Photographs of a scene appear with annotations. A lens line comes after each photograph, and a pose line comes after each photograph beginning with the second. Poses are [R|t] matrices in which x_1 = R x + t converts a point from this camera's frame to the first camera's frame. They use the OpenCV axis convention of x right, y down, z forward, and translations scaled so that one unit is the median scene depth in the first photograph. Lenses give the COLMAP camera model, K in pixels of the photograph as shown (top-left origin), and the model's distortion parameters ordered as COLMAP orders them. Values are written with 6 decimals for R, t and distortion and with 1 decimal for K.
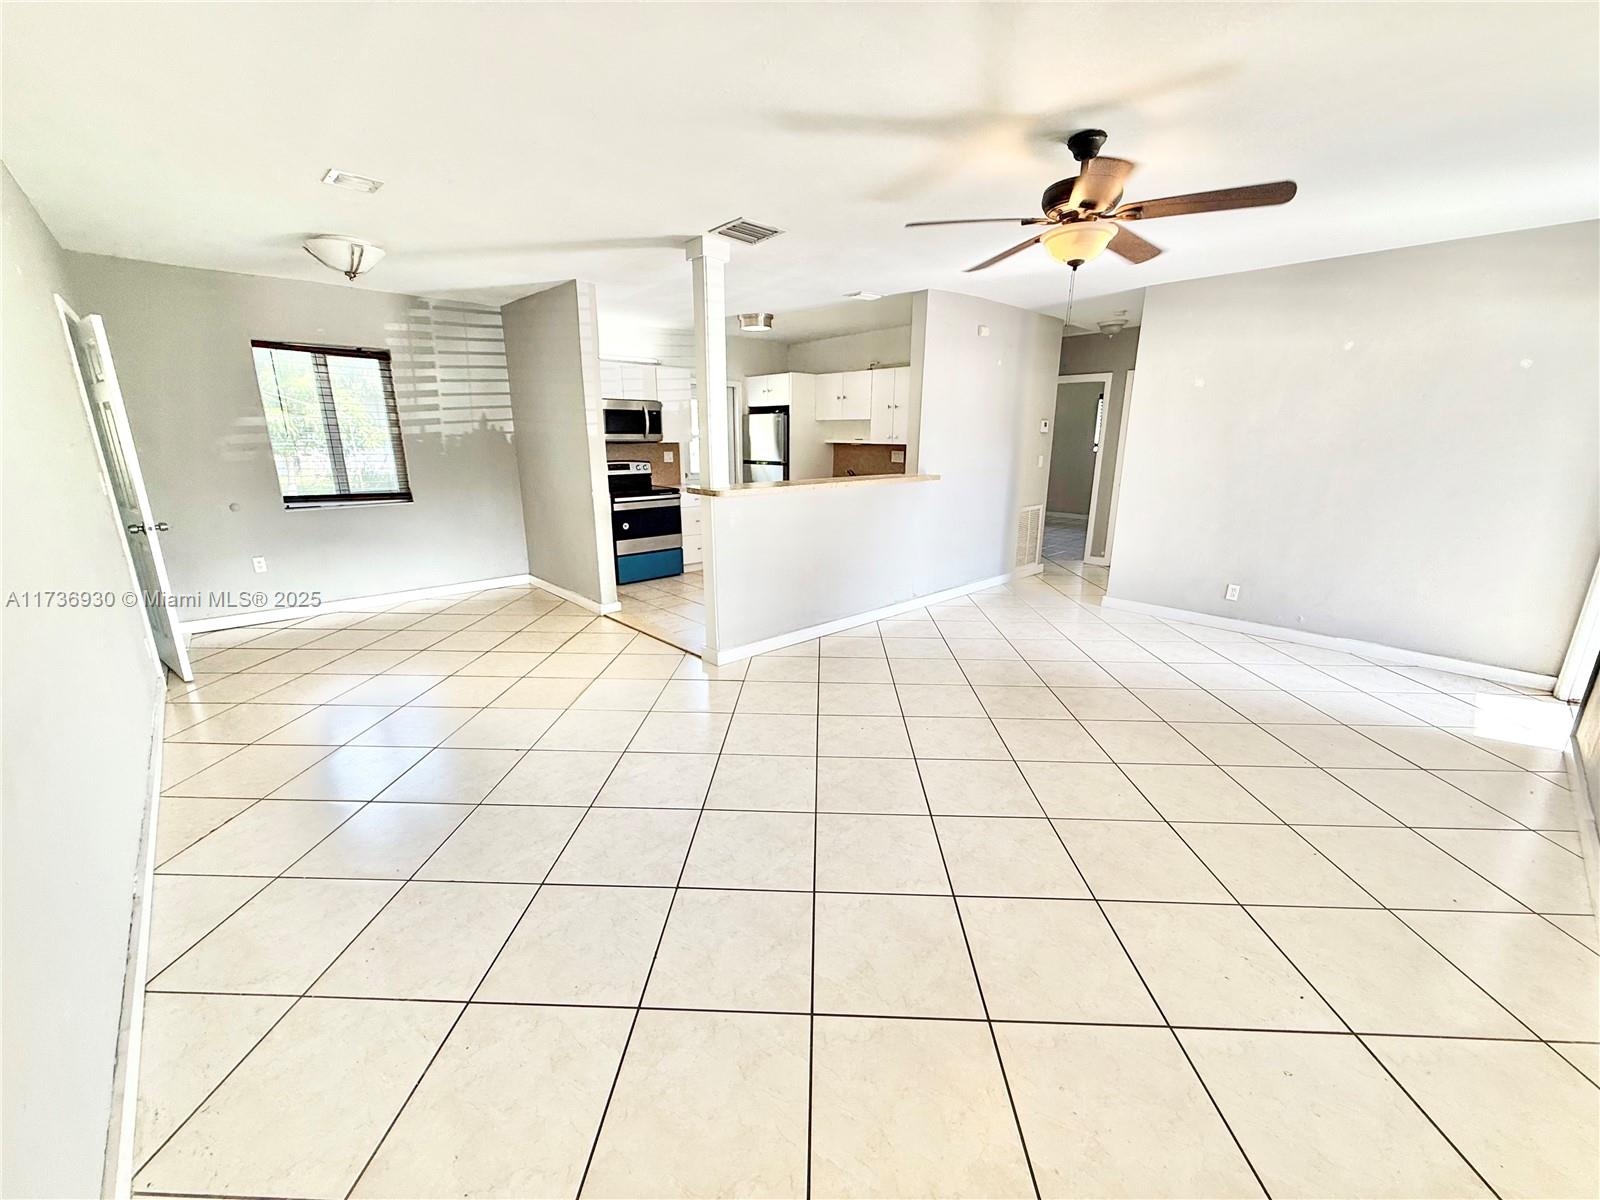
lens RADIAL K [[637.8, 0, 800.0], [0, 637.8, 600.0], [0, 0, 1]] dist [-0.000029, -0.000018]
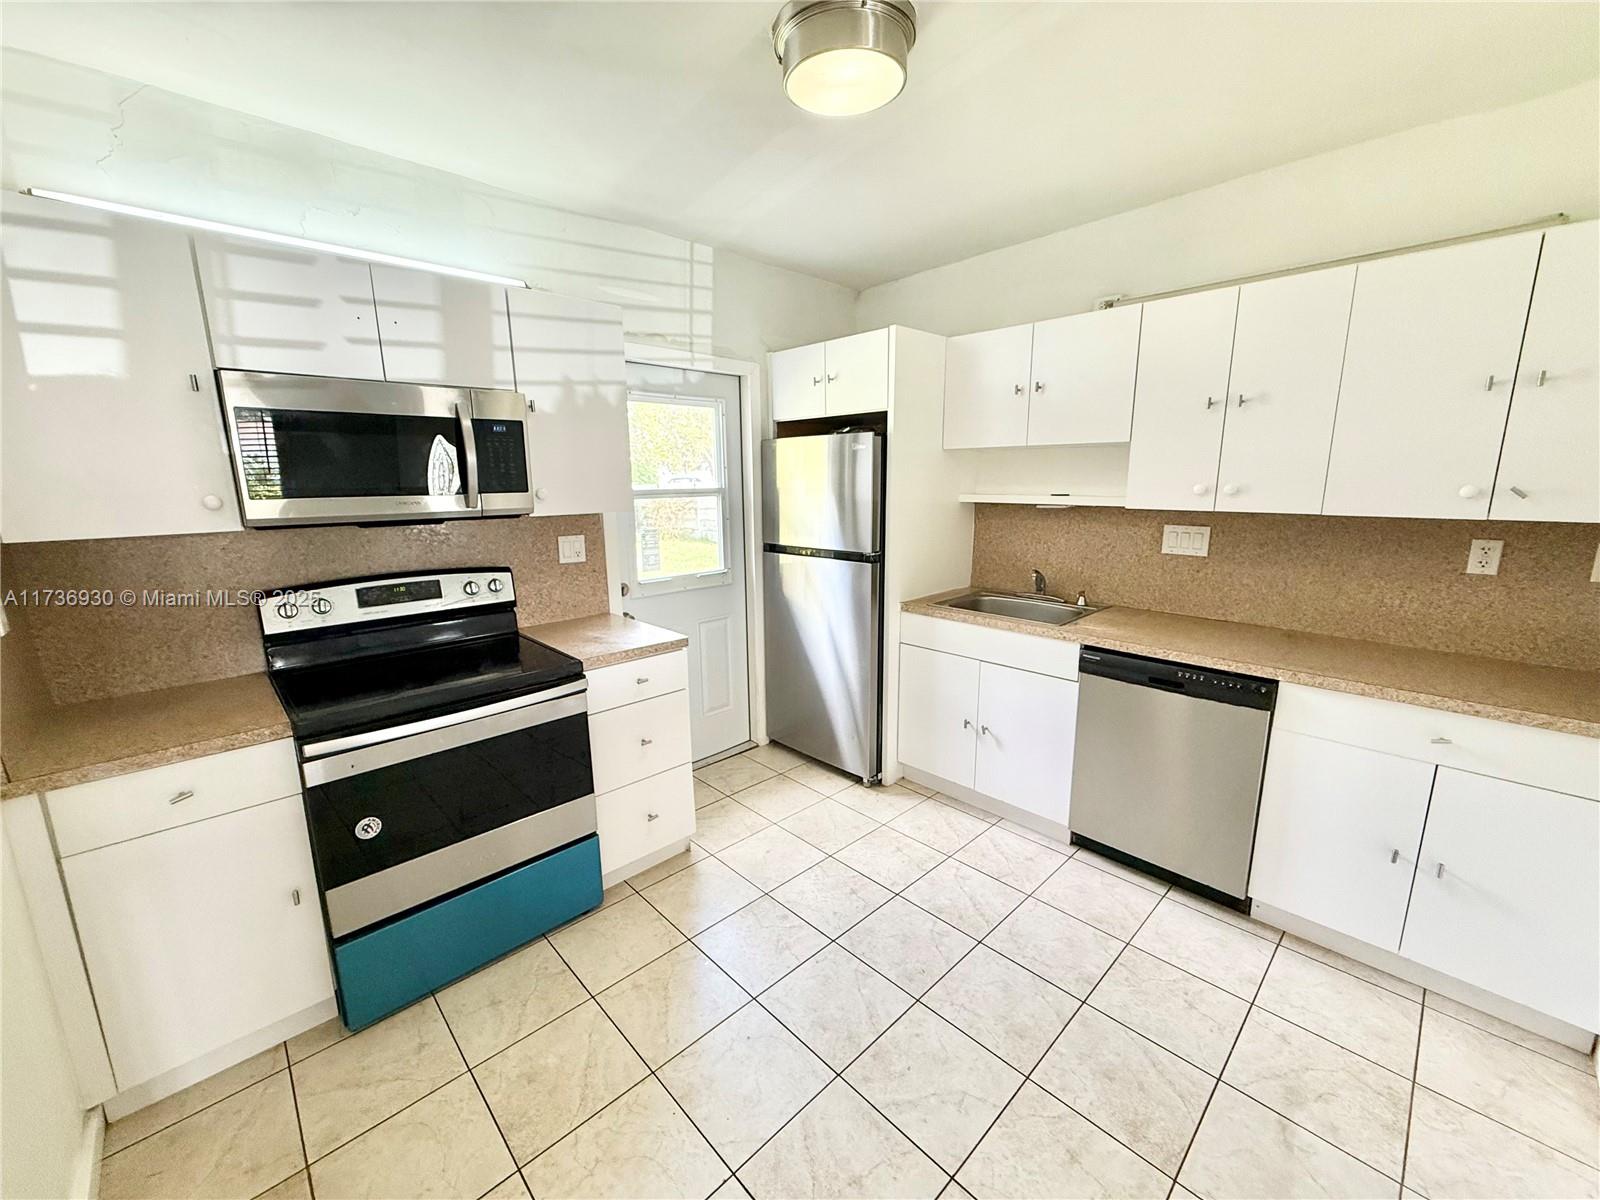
lens RADIAL K [[637.8, 0, 800.0], [0, 637.8, 600.0], [0, 0, 1]] dist [-0.000029, -0.000018]
pose [[0.999396, -0.019847, 0.028529, -0.084002], [0.021723, 0.997514, -0.067042, -0.169188], [-0.027128, 0.067621, 0.997342, 0.634287]]
